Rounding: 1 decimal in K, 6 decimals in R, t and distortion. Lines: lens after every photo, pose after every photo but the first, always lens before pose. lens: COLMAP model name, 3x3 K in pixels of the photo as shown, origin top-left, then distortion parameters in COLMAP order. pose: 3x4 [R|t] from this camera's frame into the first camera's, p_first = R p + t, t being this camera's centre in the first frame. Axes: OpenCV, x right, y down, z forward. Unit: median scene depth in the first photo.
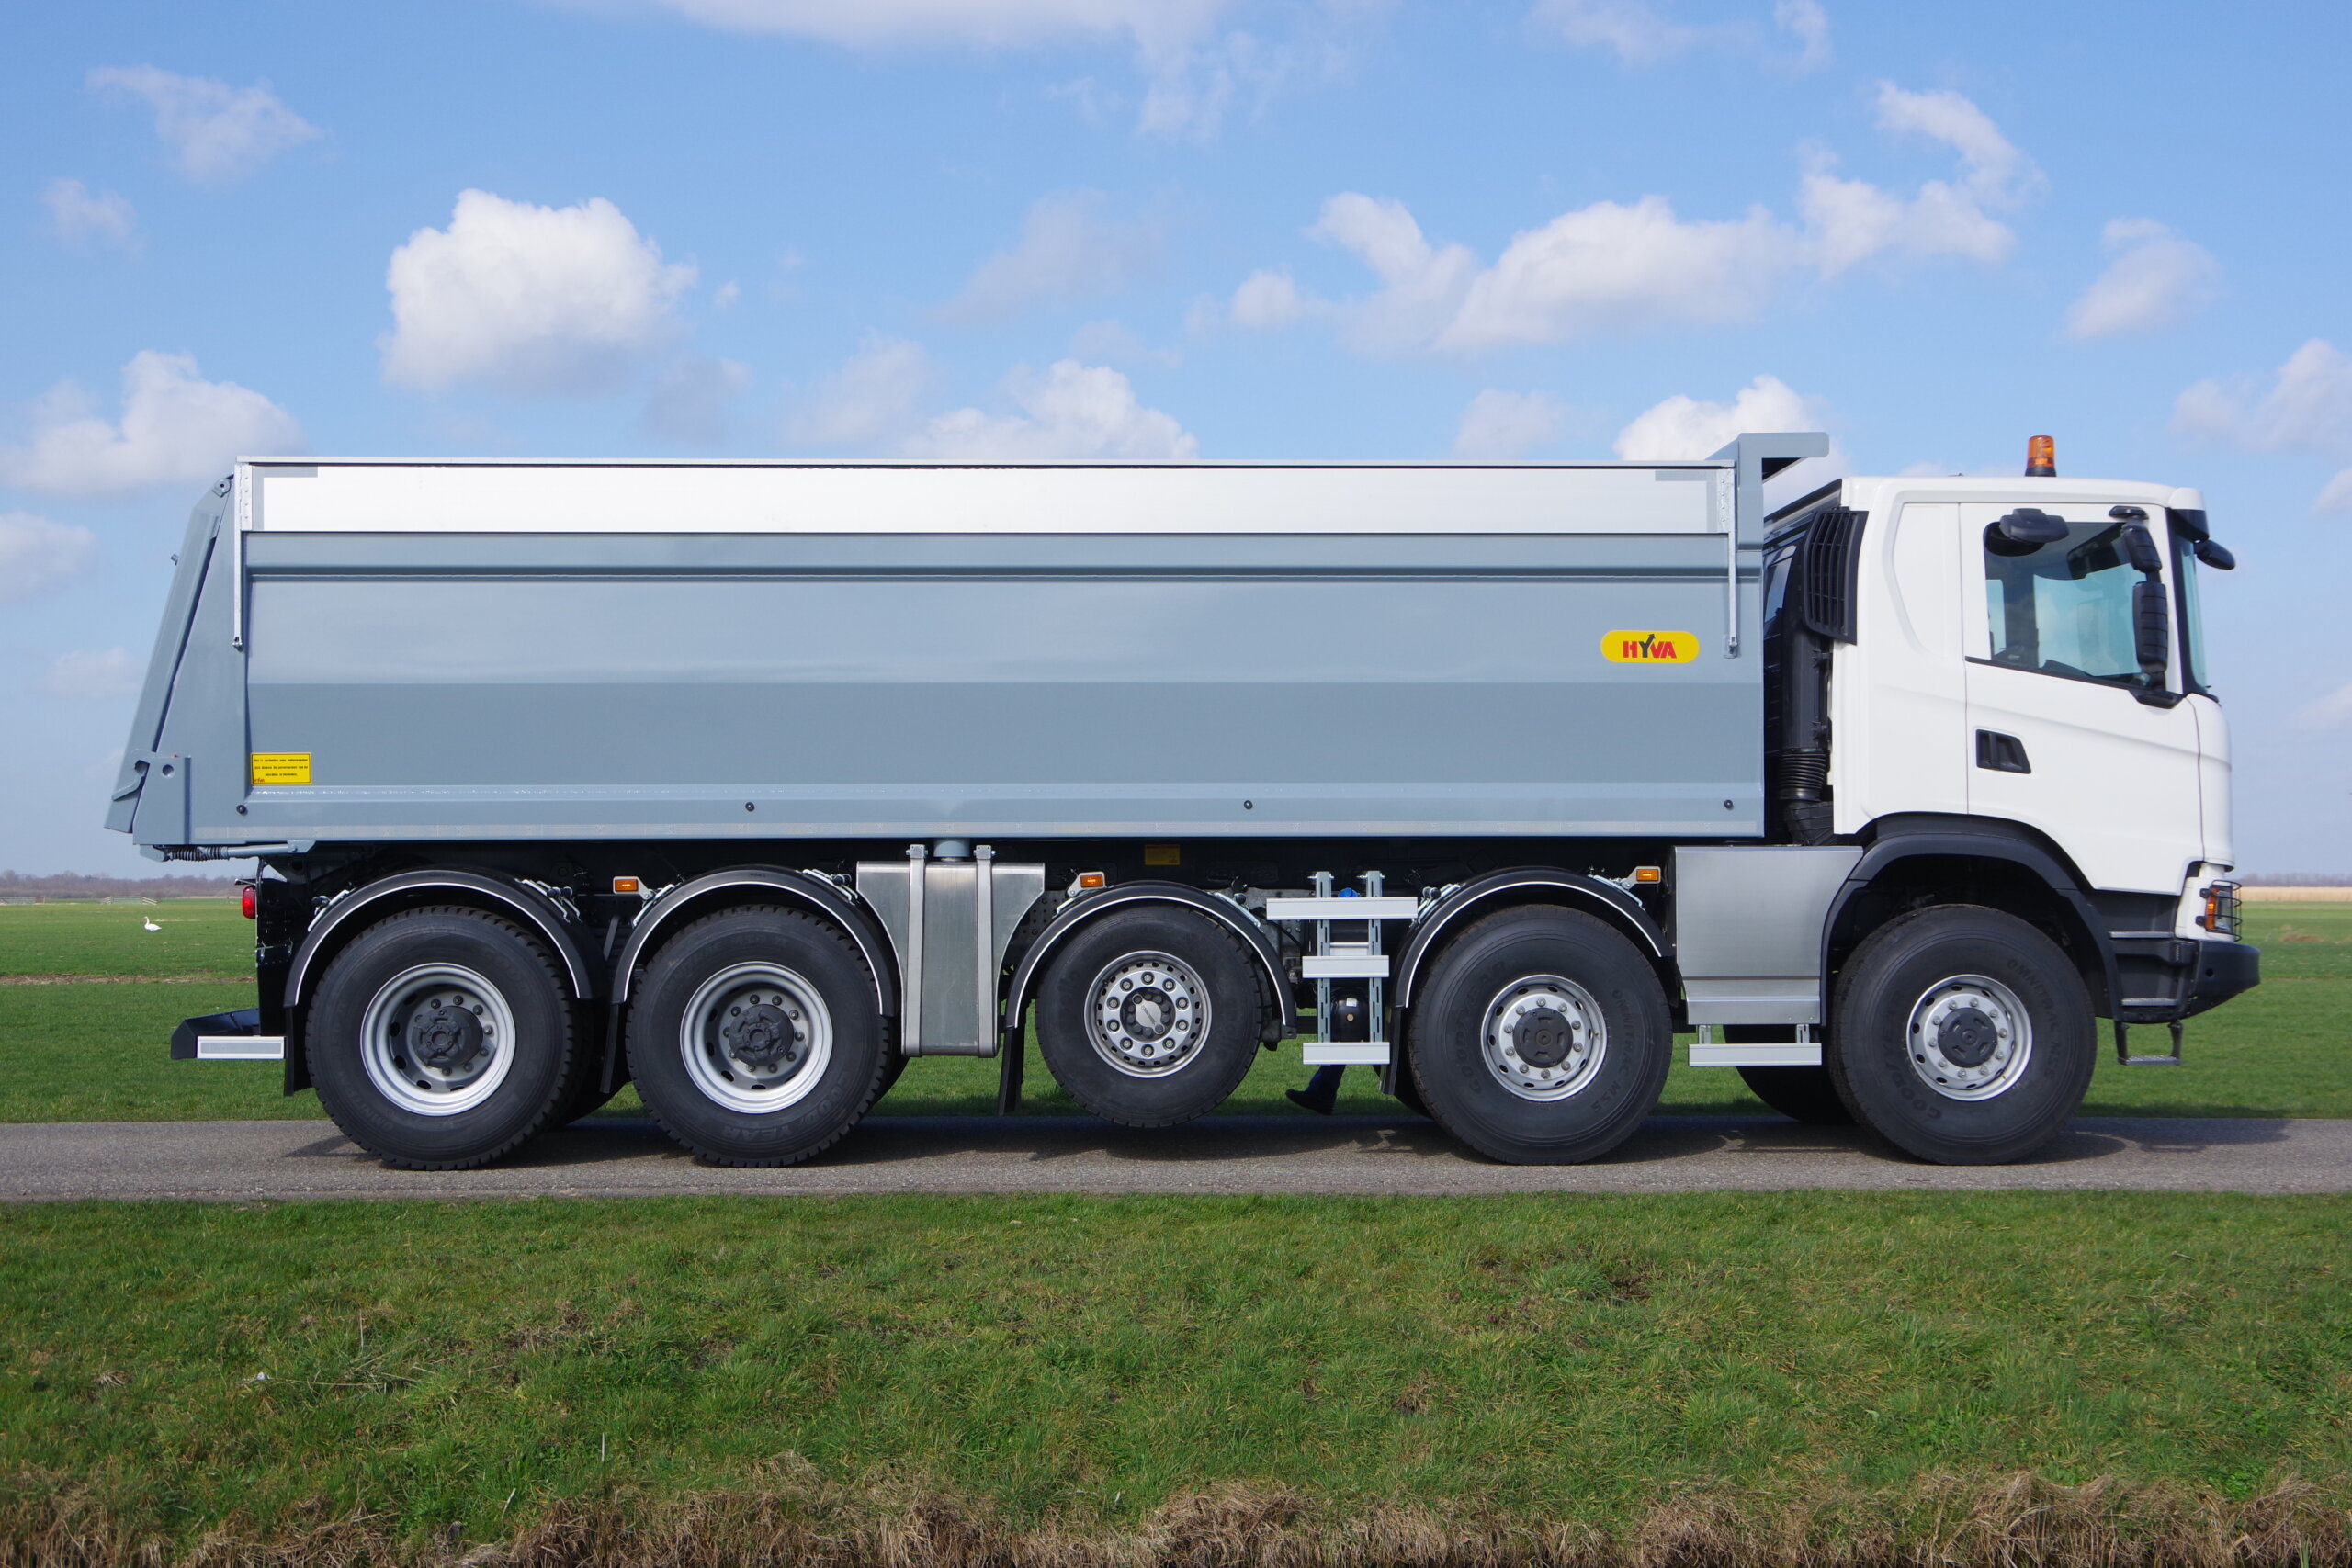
lens RADIAL K [[3248.3, 0, 1176.6], [0, 3248.3, 736.9], [0, 0, 1]] dist [0.020051, 0.034736]
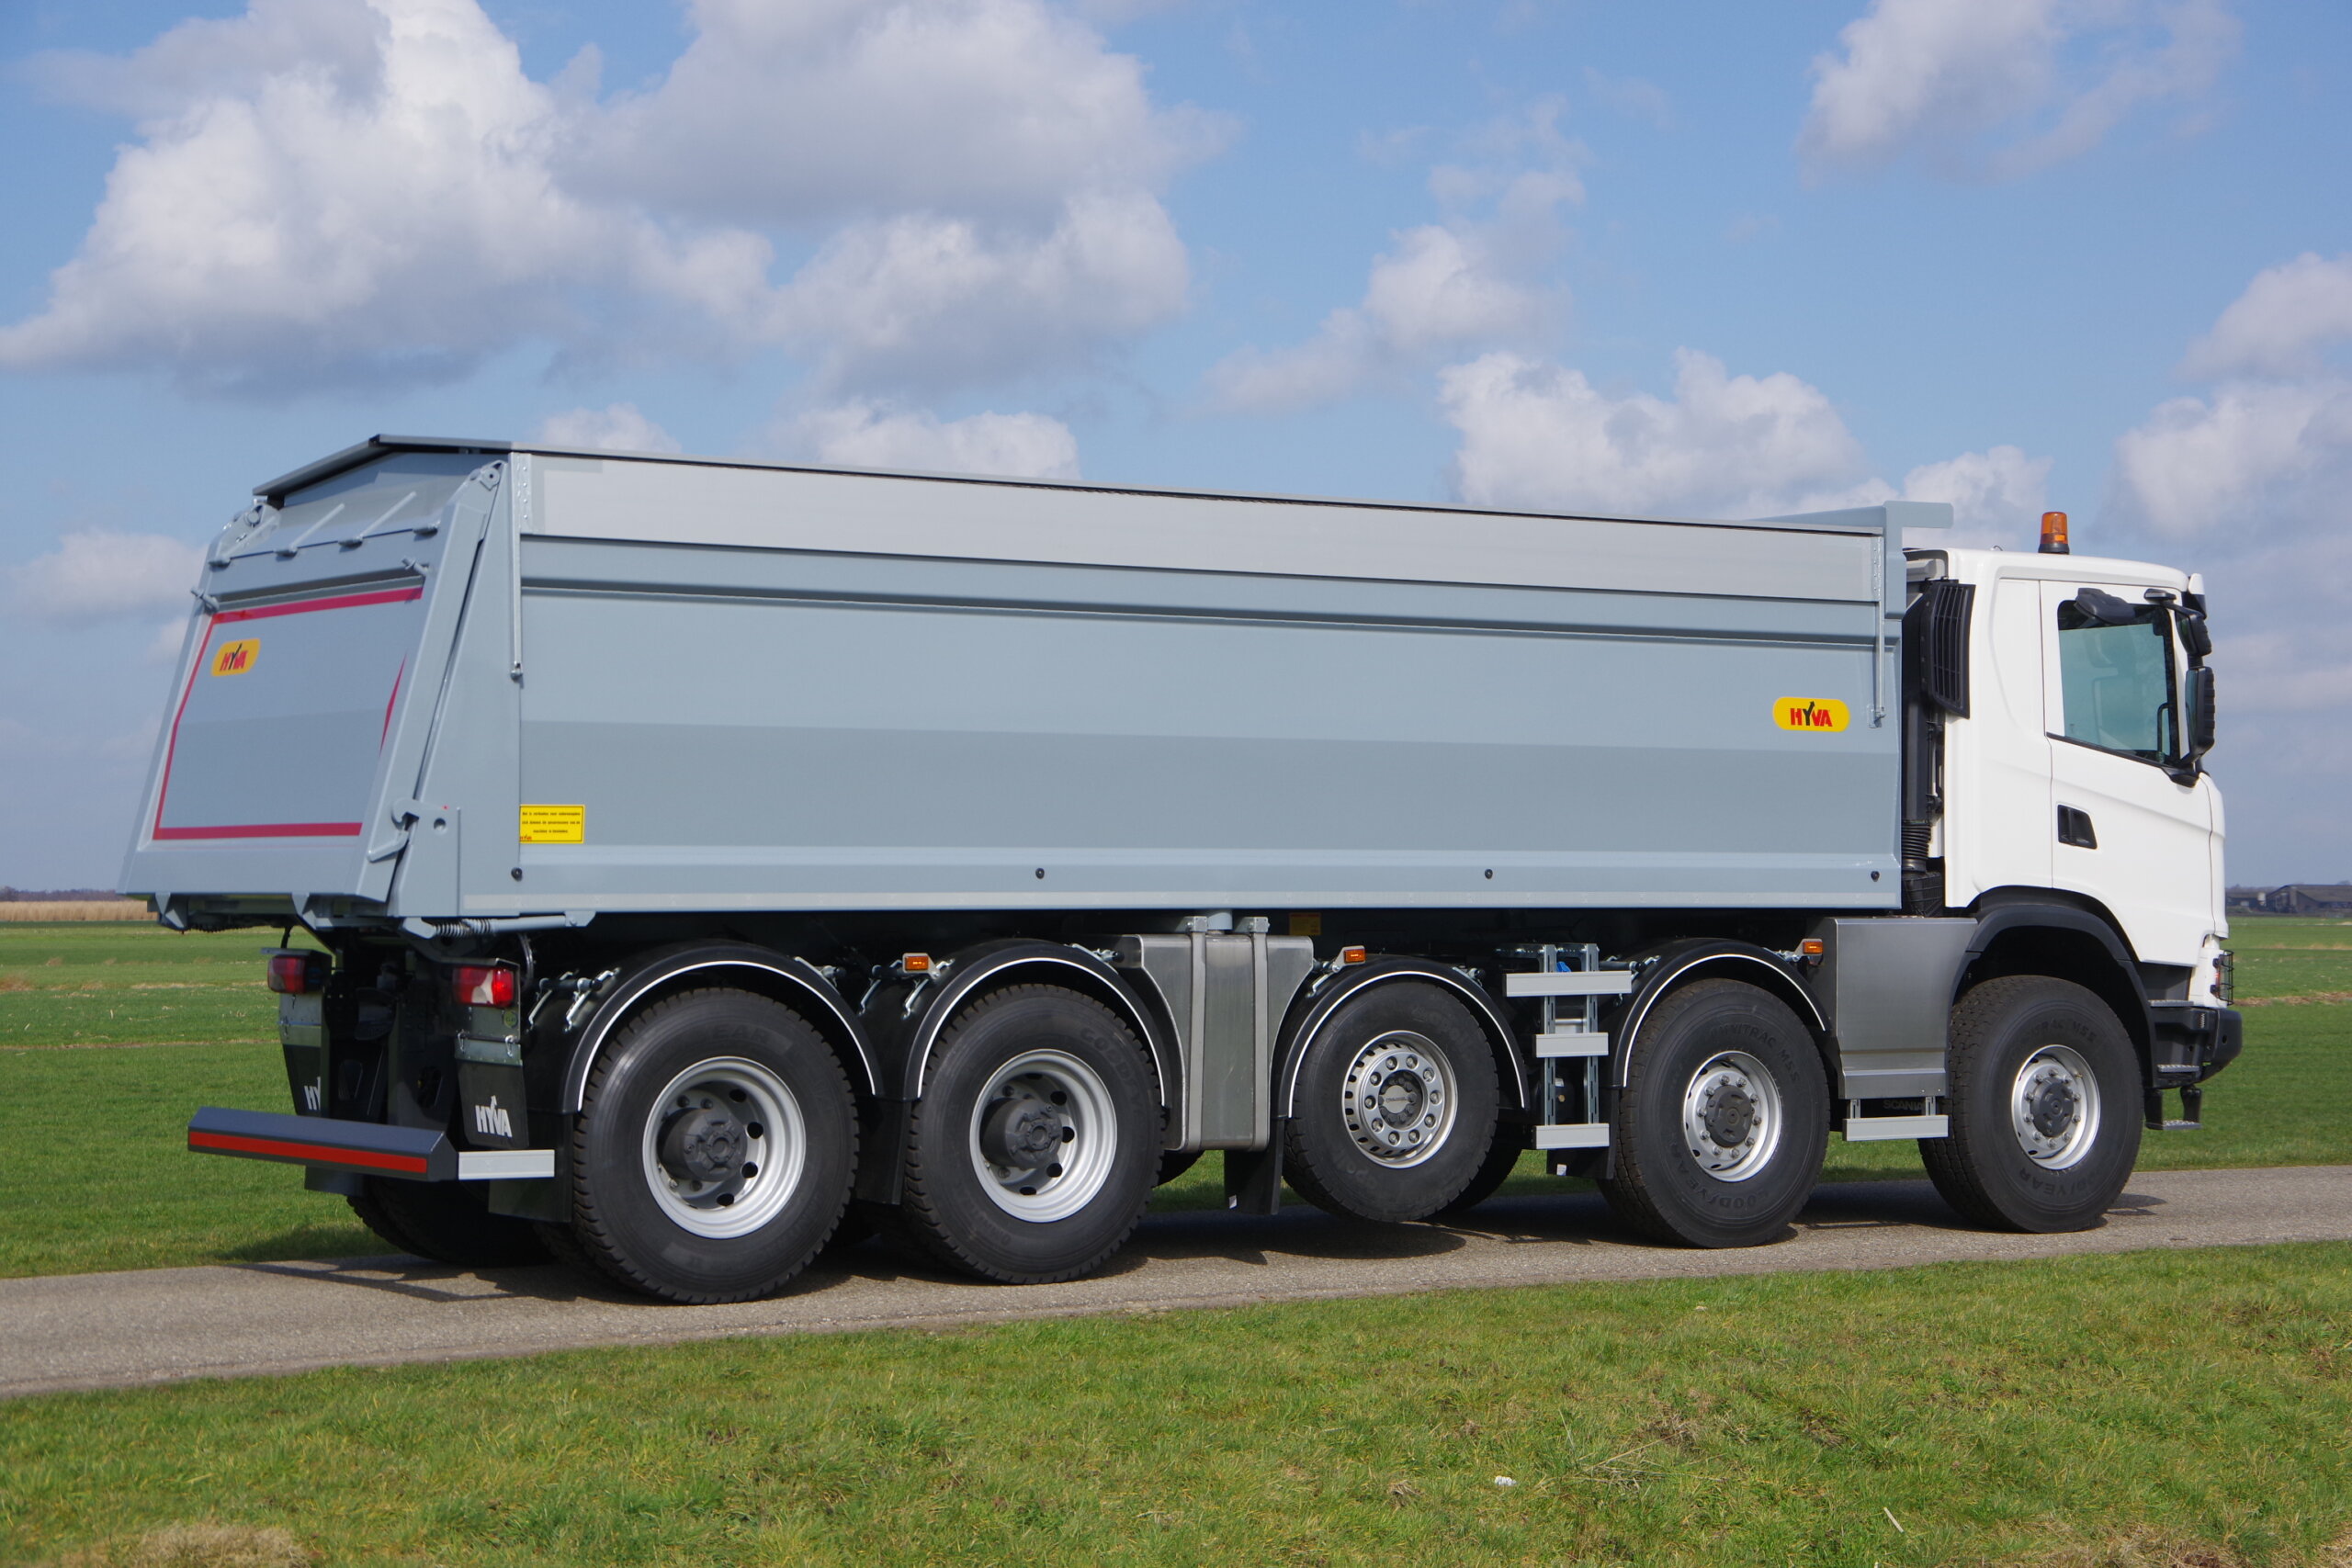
lens RADIAL K [[4242.4, 0, 1176.0], [0, 4242.4, 784.0], [0, 0, 1]] dist [0.152640, -0.057685]
pose [[0.854041, 0.015872, 0.519964, -0.688690], [-0.015608, 0.999866, -0.004886, 0.002514], [-0.519972, -0.003943, 0.854174, 0.001814]]
